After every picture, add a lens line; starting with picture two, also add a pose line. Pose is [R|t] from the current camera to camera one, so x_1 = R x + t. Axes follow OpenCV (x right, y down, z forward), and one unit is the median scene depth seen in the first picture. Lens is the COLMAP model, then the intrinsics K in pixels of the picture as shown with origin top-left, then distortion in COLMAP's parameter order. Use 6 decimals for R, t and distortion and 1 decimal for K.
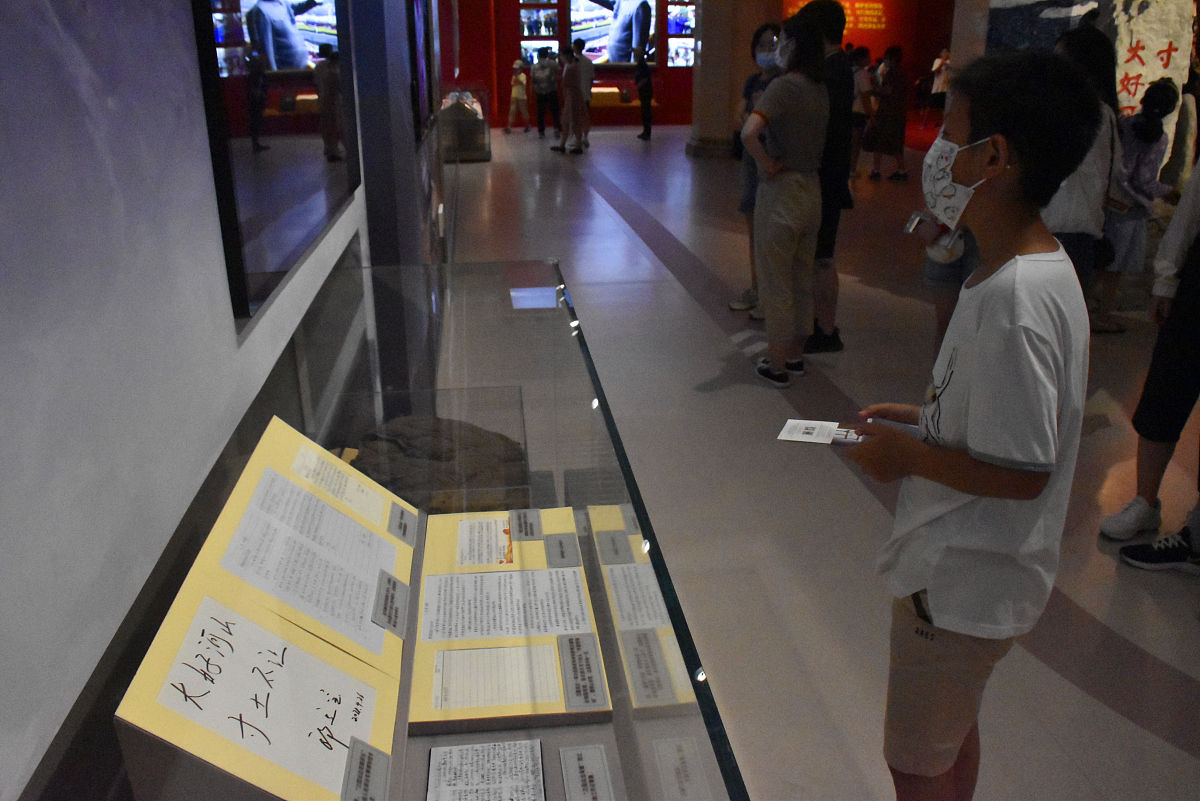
lens RADIAL K [[939.1, 0, 597.9], [0, 939.1, 414.9], [0, 0, 1]] dist [-0.151391, 0.104689]
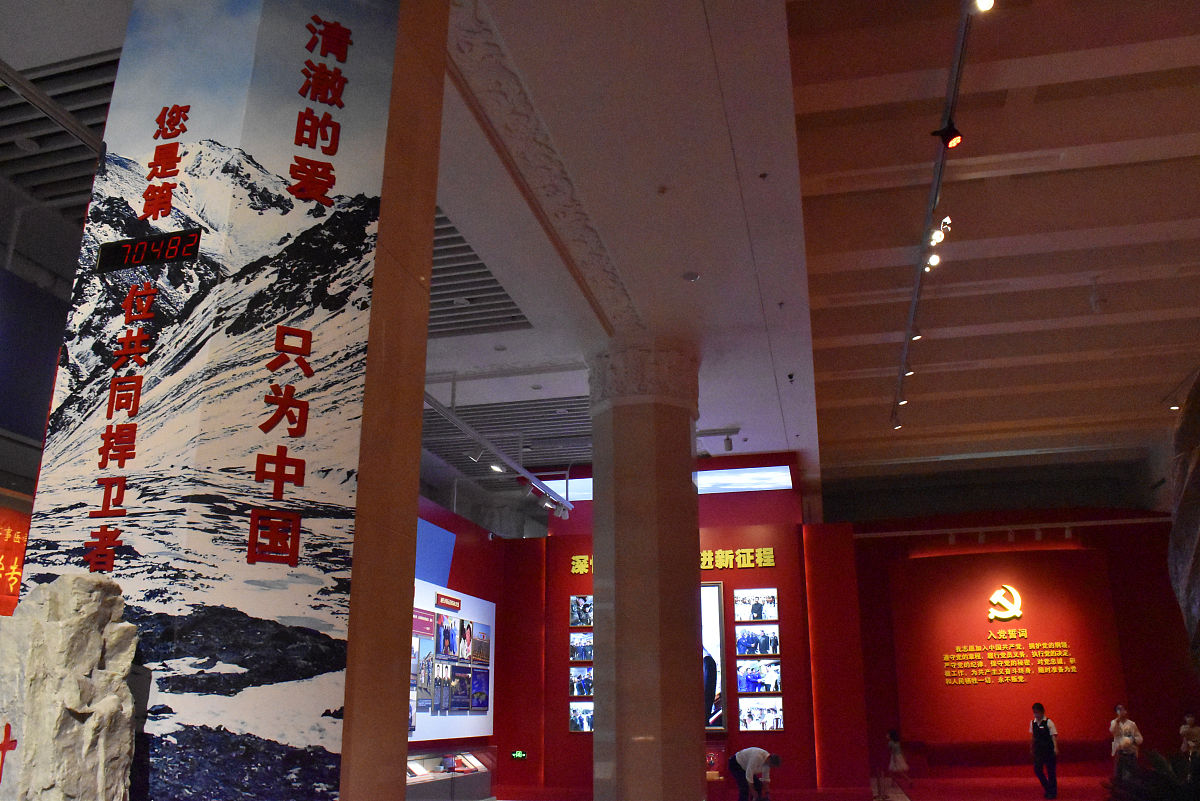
lens RADIAL K [[939.1, 0, 597.9], [0, 939.1, 414.9], [0, 0, 1]] dist [-0.151391, 0.104689]
pose [[0.931960, -0.107143, -0.346368, 1.032661], [-0.134013, 0.785880, -0.603683, -0.314409], [0.336884, 0.609026, 0.718051, 0.696217]]
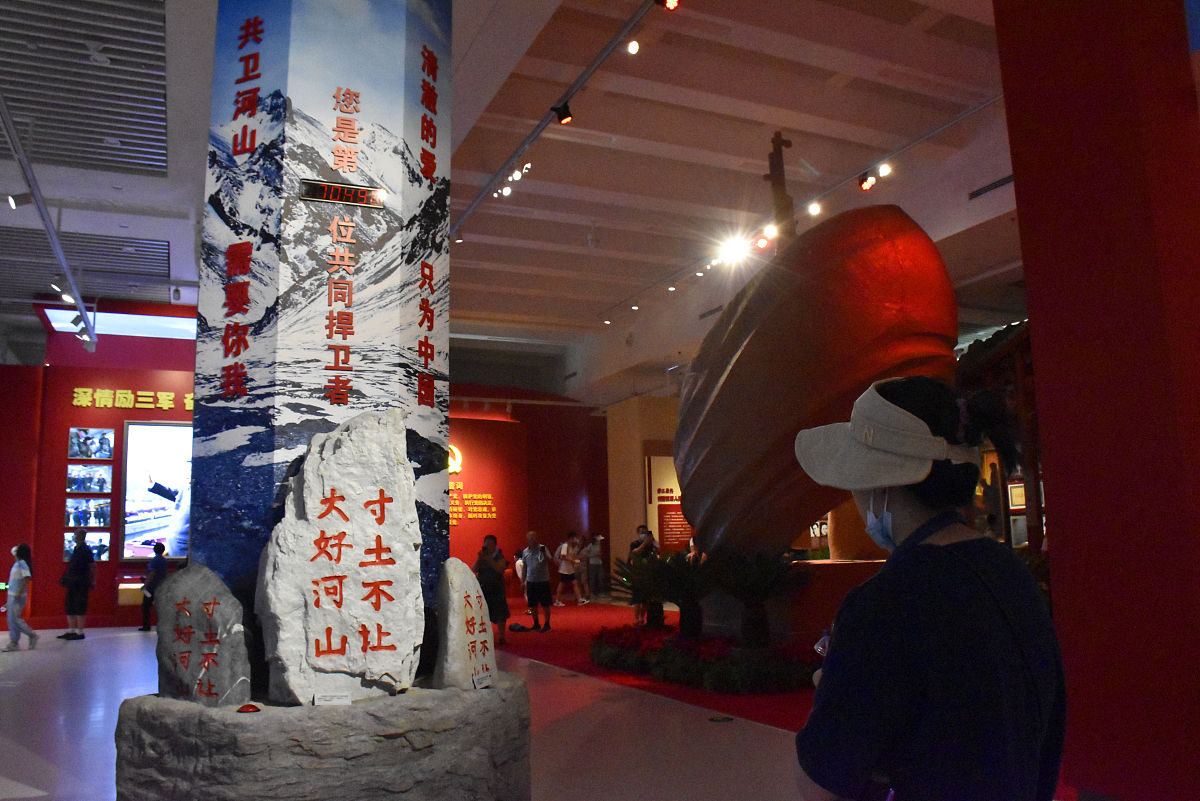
lens RADIAL K [[939.1, 0, 597.9], [0, 939.1, 414.9], [0, 0, 1]] dist [-0.151391, 0.104689]
pose [[0.957534, 0.023677, 0.287348, 0.581042], [0.122145, 0.869458, -0.478668, -0.081142], [-0.261170, 0.493439, 0.829644, 0.277591]]
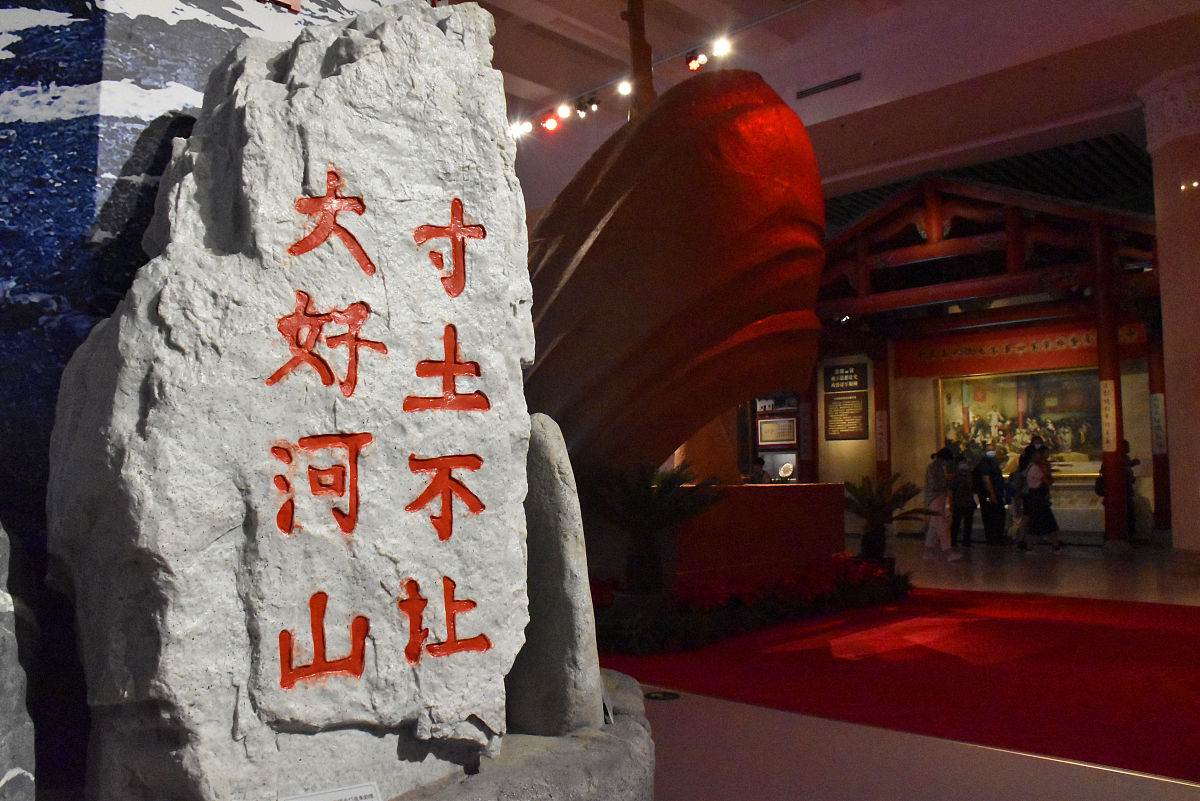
lens RADIAL K [[939.1, 0, 597.9], [0, 939.1, 414.9], [0, 0, 1]] dist [-0.151391, 0.104689]
pose [[0.791844, 0.042239, 0.609261, 0.502800], [0.226002, 0.906518, -0.356578, -0.250294], [-0.567367, 0.420049, 0.708275, 0.792918]]
